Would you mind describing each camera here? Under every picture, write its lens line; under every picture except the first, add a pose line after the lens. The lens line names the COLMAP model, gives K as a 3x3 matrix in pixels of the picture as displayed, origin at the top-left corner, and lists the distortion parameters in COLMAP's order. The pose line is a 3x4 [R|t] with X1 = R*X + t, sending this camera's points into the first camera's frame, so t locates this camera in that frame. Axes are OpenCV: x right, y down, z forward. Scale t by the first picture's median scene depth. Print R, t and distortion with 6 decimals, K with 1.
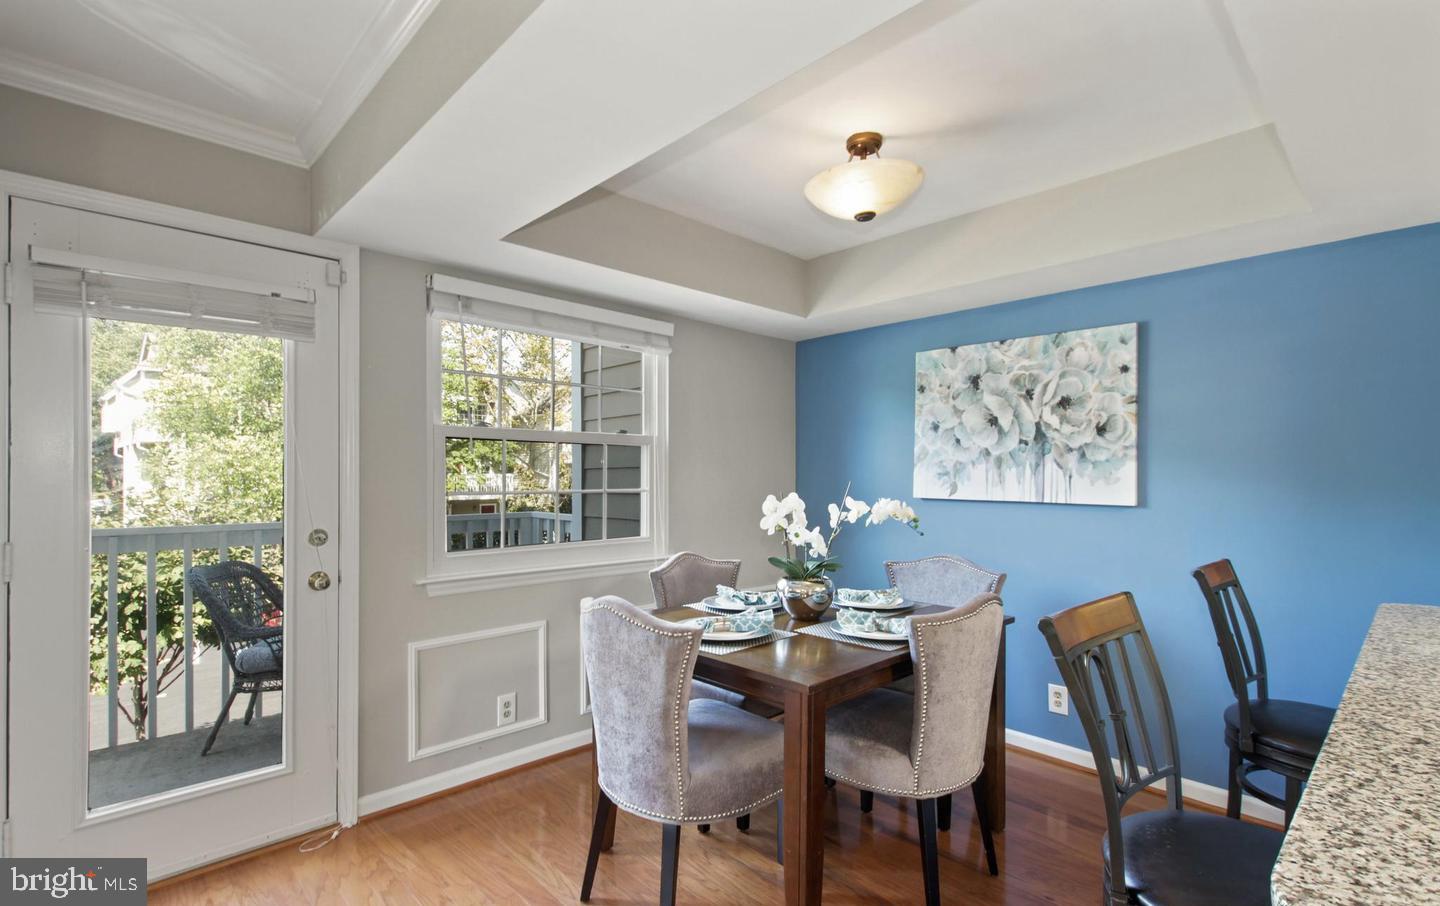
lens RADIAL K [[675.9, 0, 724.5], [0, 675.9, 474.7], [0, 0, 1]] dist [-0.003442, -0.003269]
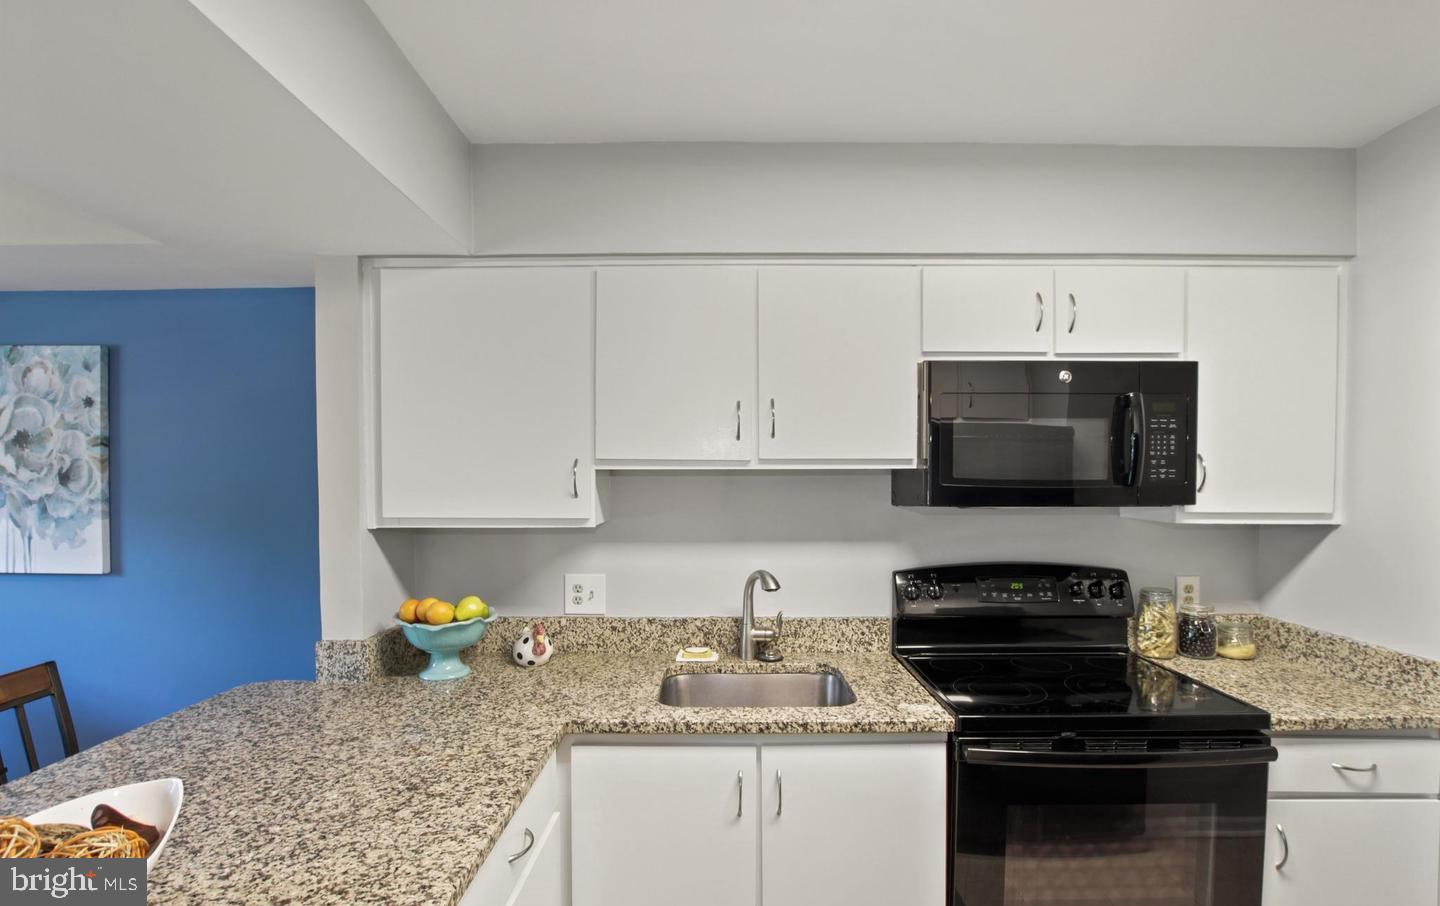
lens RADIAL K [[675.9, 0, 727.2], [0, 675.9, 489.9], [0, 0, 1]] dist [-0.003442, -0.003269]
pose [[0.702010, -0.021959, 0.711829, 0.523762], [0.003913, 0.999628, 0.026978, -0.067817], [-0.712157, -0.016153, 0.701835, -0.085275]]
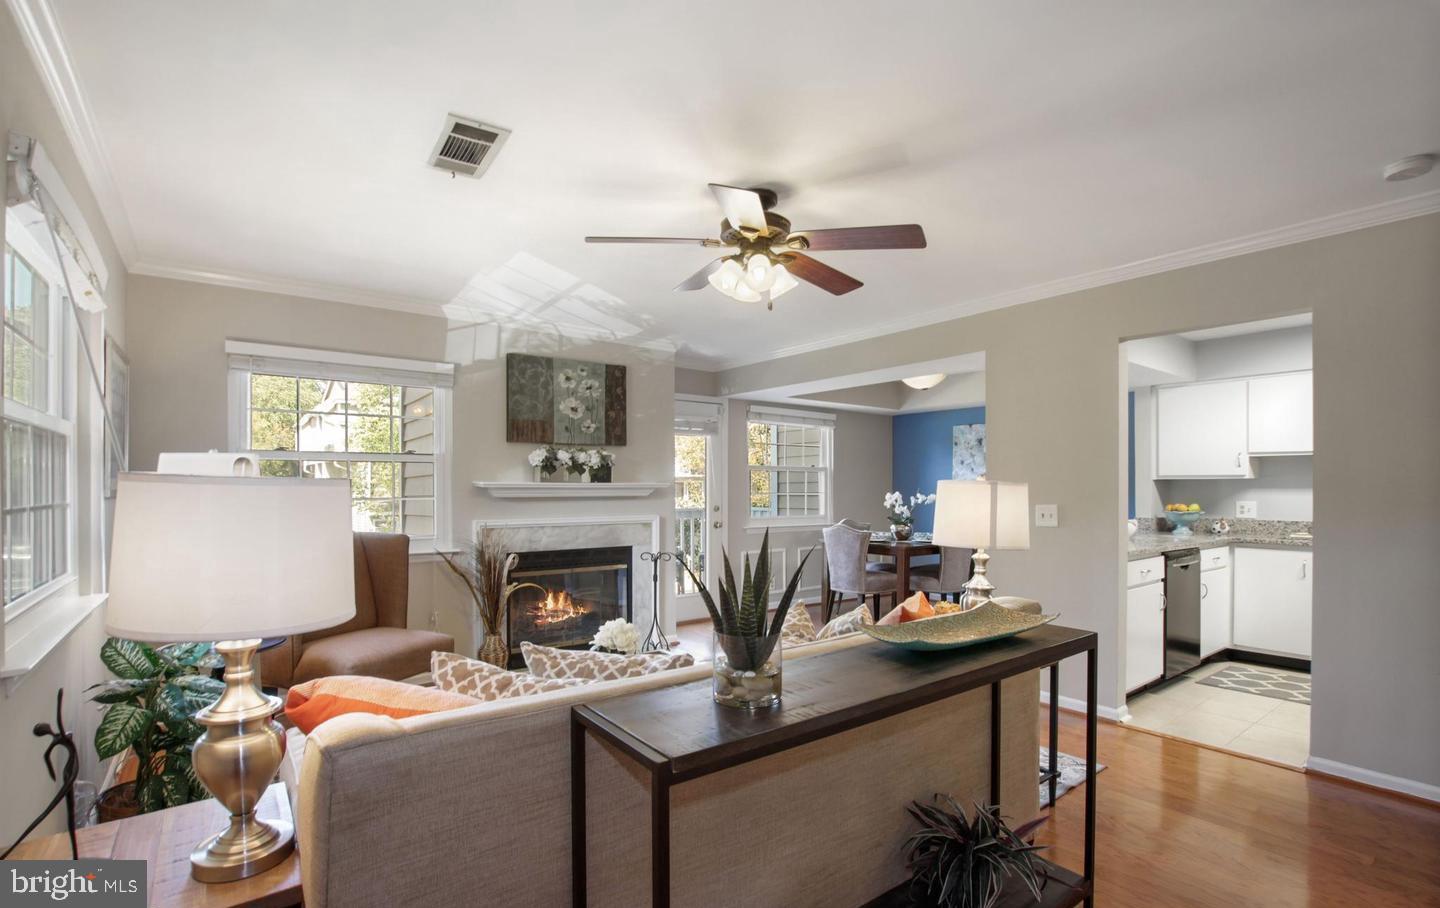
lens RADIAL K [[675.9, 0, 720.7], [0, 675.9, 490.2], [0, 0, 1]] dist [-0.003442, -0.003269]
pose [[0.993269, 0.001188, -0.115821, -0.221482], [-0.000033, 0.999950, 0.009981, -0.005368], [0.115827, -0.009910, 0.993220, -1.364425]]
